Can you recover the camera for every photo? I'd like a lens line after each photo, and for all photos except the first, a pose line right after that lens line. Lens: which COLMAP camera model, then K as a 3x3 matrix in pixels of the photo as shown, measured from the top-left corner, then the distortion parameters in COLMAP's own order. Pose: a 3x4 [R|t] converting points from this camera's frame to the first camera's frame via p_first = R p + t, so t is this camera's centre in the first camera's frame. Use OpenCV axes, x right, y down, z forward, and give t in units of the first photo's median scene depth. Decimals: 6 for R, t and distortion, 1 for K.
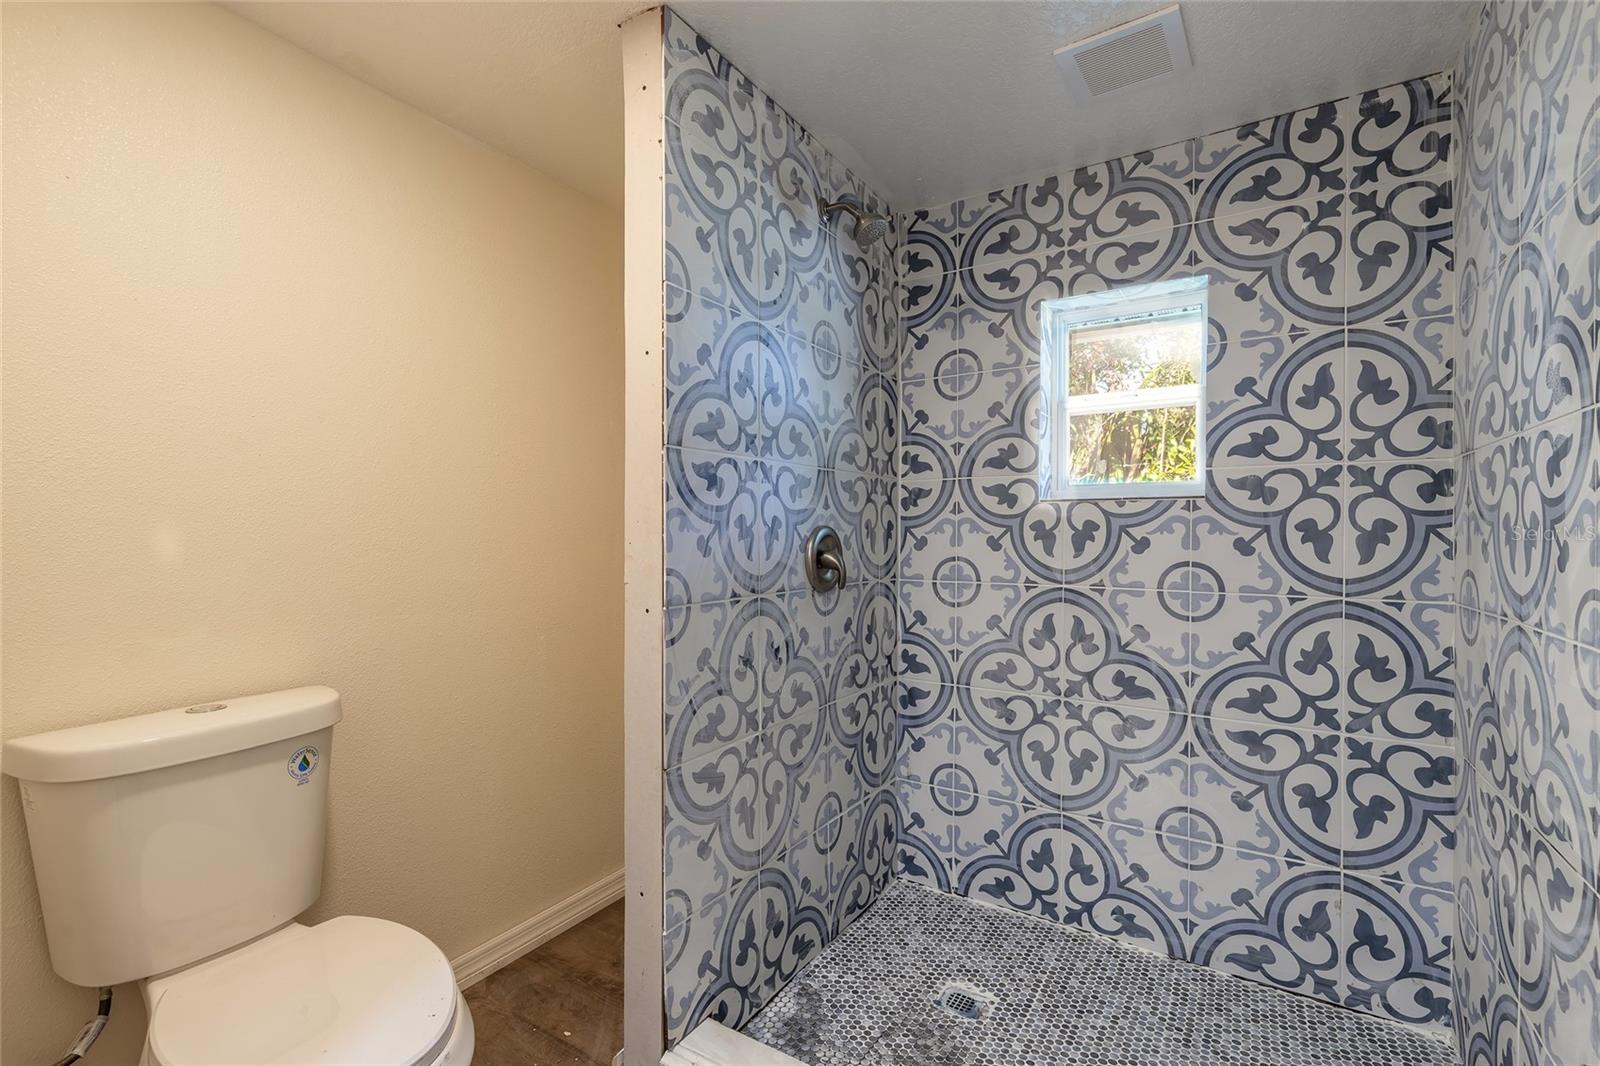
lens RADIAL K [[707.5, 0, 800.8], [0, 707.5, 534.7], [0, 0, 1]] dist [0.003088, -0.000434]
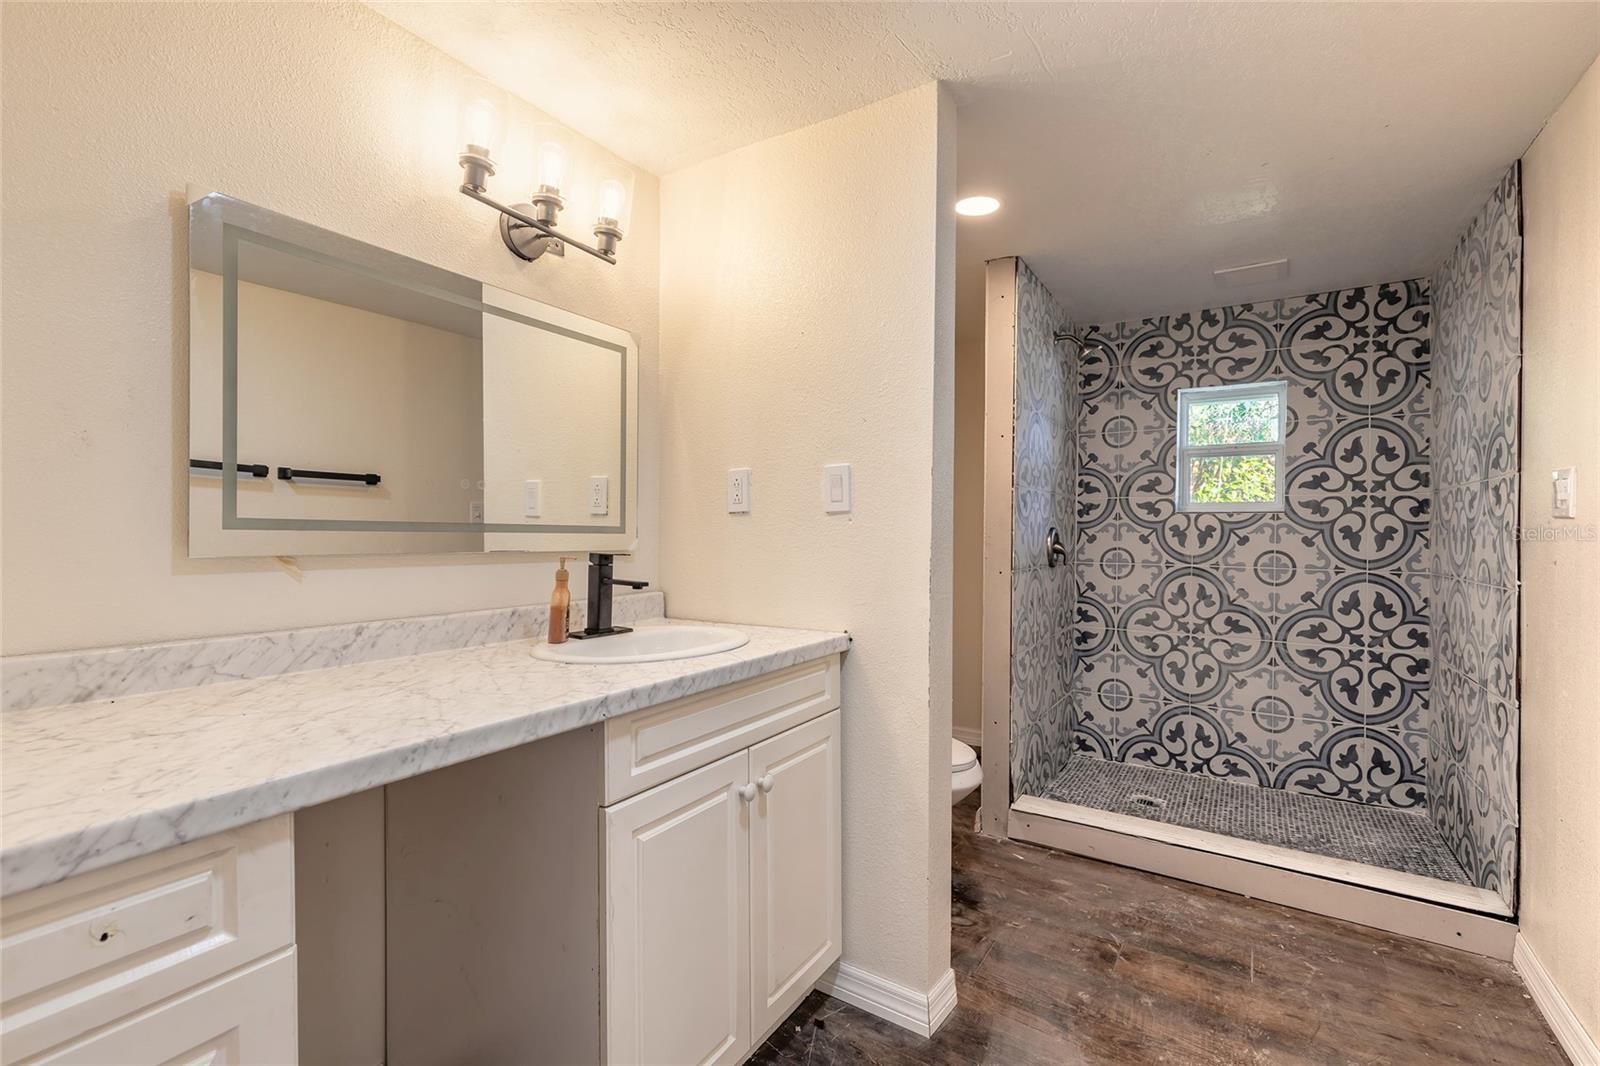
lens RADIAL K [[707.5, 0, 798.0], [0, 707.5, 533.1], [0, 0, 1]] dist [0.003088, -0.000434]
pose [[0.999976, 0.006813, 0.001213, -0.585760], [-0.006814, 0.999976, 0.000902, 0.003157], [-0.001207, -0.000910, 0.999999, -0.683037]]
